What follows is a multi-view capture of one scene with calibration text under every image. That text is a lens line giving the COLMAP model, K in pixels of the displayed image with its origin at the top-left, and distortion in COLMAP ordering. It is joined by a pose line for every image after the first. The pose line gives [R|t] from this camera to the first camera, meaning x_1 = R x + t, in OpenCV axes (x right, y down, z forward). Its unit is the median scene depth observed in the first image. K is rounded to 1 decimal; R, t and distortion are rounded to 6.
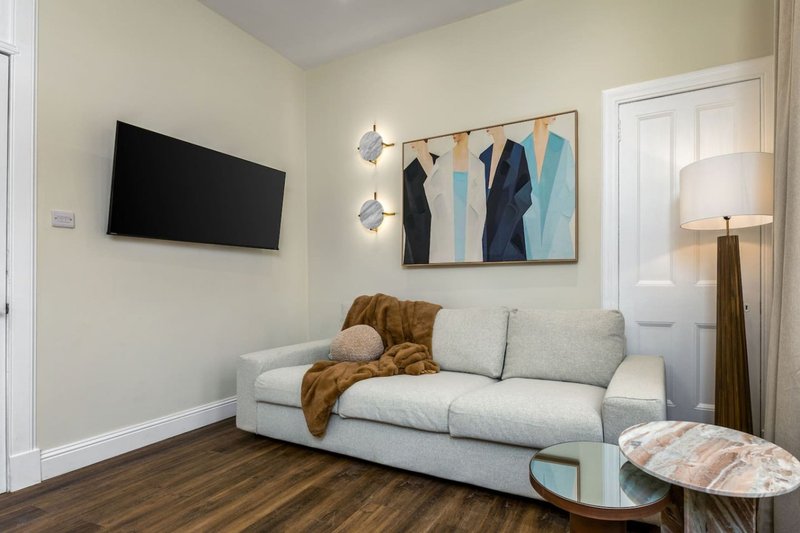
lens RADIAL K [[386.6, 0, 435.4], [0, 386.6, 282.1], [0, 0, 1]] dist [-0.001850, -0.002040]
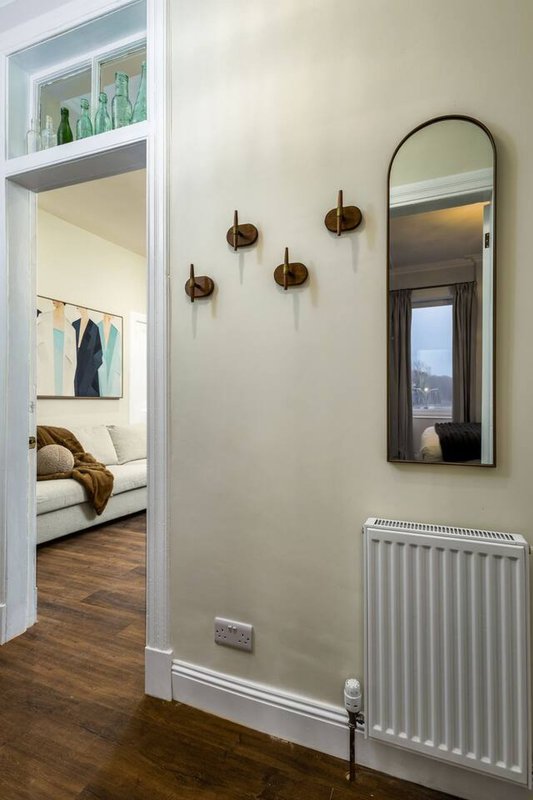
lens RADIAL K [[386.6, 0, 269.6], [0, 386.6, 401.3], [0, 0, 1]] dist [-0.001850, -0.002040]
pose [[0.026424, 0.015720, 0.999527, -1.309378], [0.000421, 0.999876, -0.015737, -0.010229], [-0.999651, 0.000837, 0.026414, 0.222051]]
